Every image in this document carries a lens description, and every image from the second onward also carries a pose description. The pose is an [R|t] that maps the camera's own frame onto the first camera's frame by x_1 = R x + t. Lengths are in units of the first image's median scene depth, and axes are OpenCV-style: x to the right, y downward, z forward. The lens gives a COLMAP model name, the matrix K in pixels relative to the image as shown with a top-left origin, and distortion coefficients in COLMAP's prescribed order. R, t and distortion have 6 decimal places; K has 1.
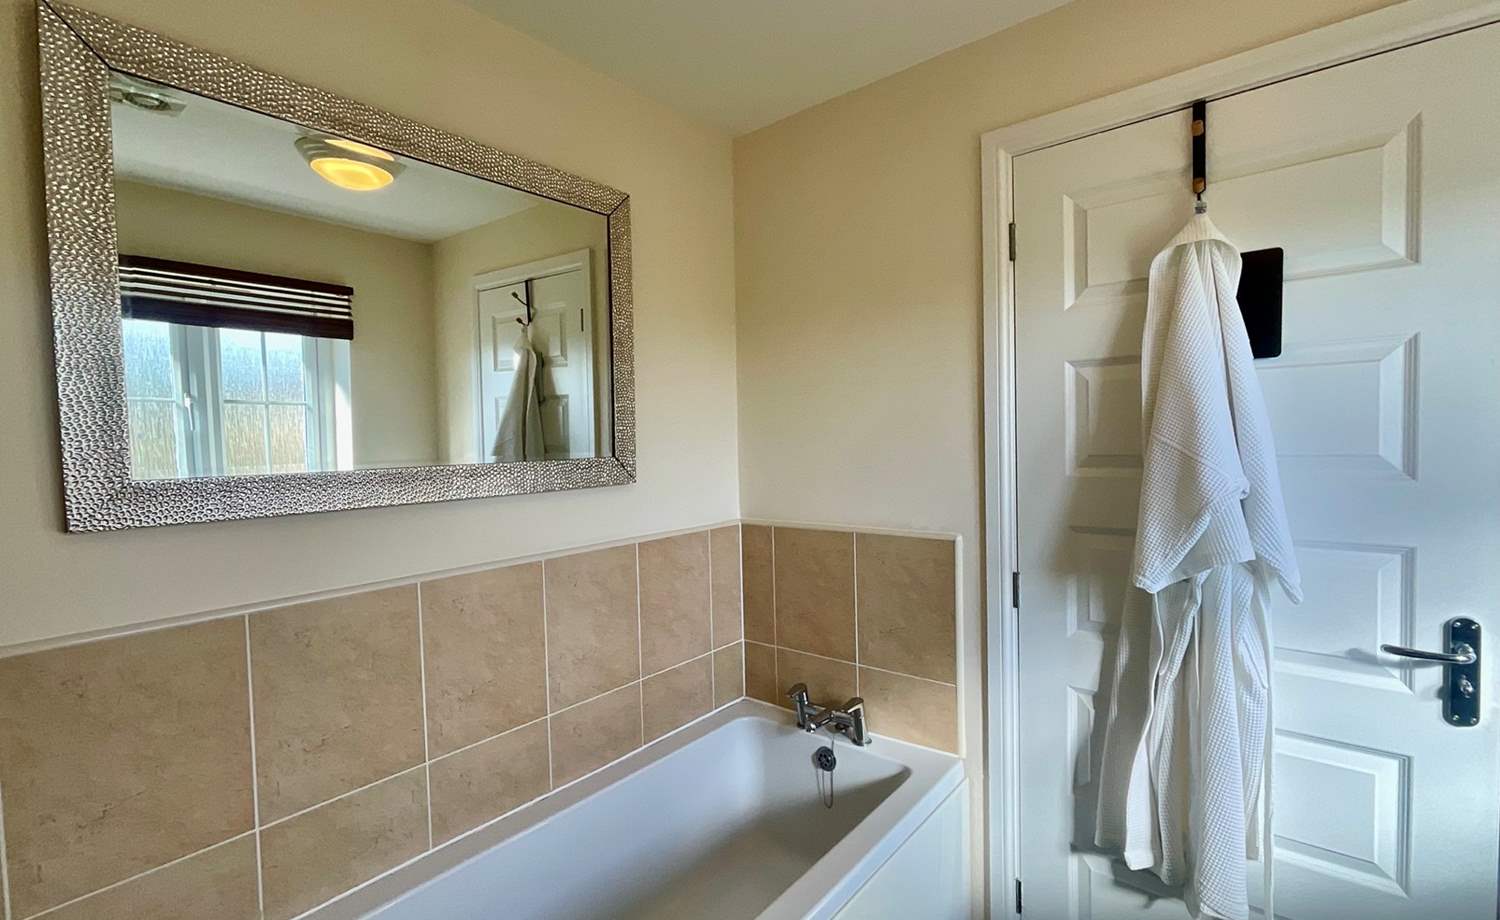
lens RADIAL K [[635.2, 0, 770.1], [0, 635.2, 459.4], [0, 0, 1]] dist [-0.001425, -0.000206]
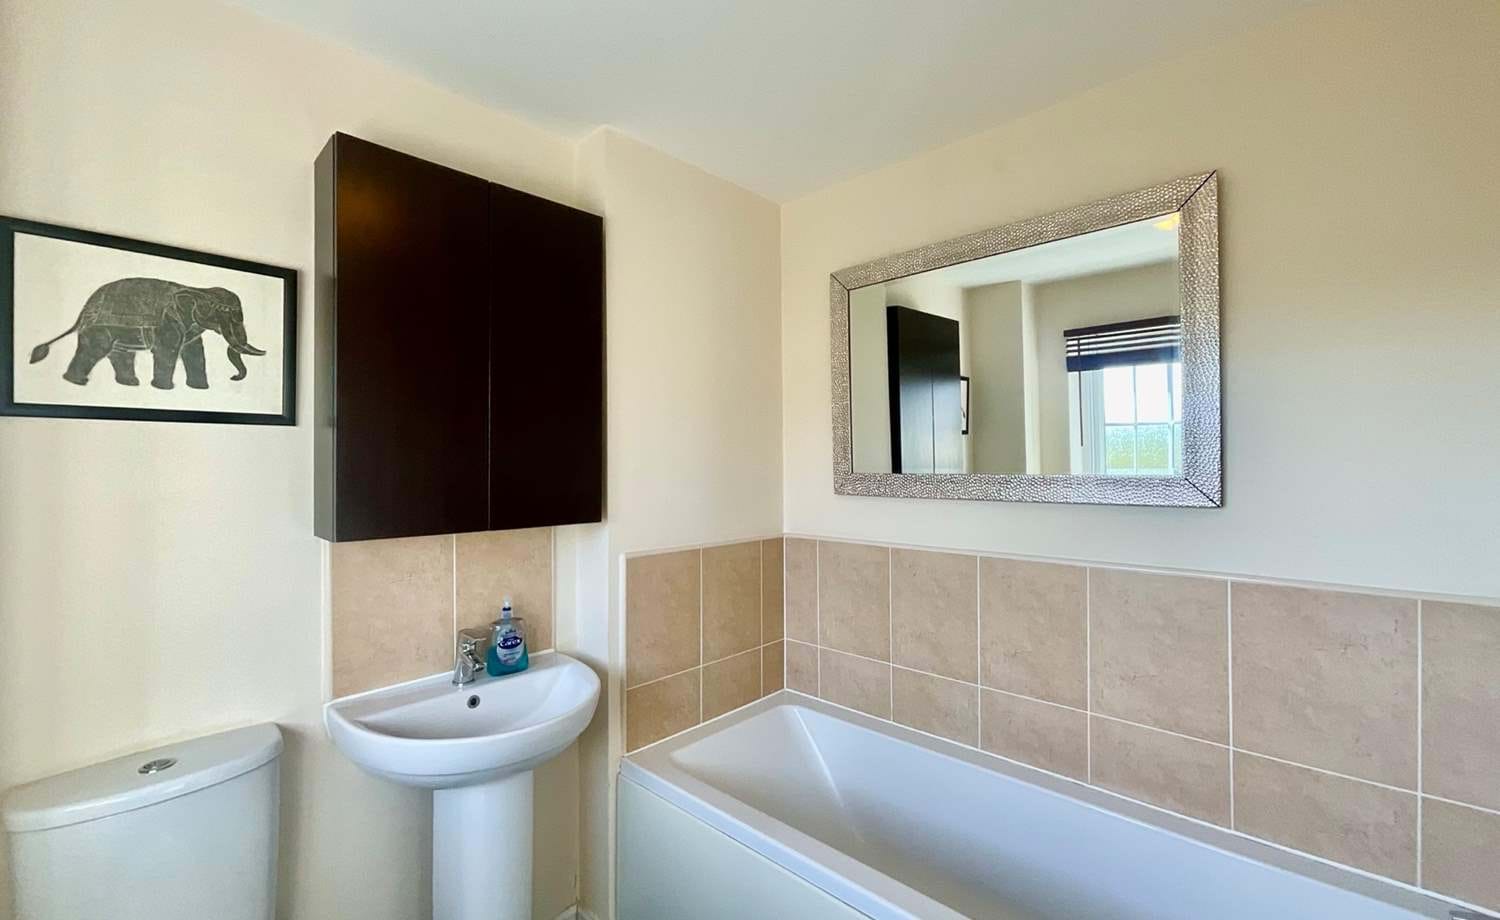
lens RADIAL K [[635.2, 0, 770.1], [0, 635.2, 459.4], [0, 0, 1]] dist [-0.001425, -0.000206]
pose [[-0.062746, 0.014939, -0.997918, 0.660493], [-0.023797, 0.999581, 0.016460, -0.025235], [0.997746, 0.024781, -0.062364, 0.461805]]
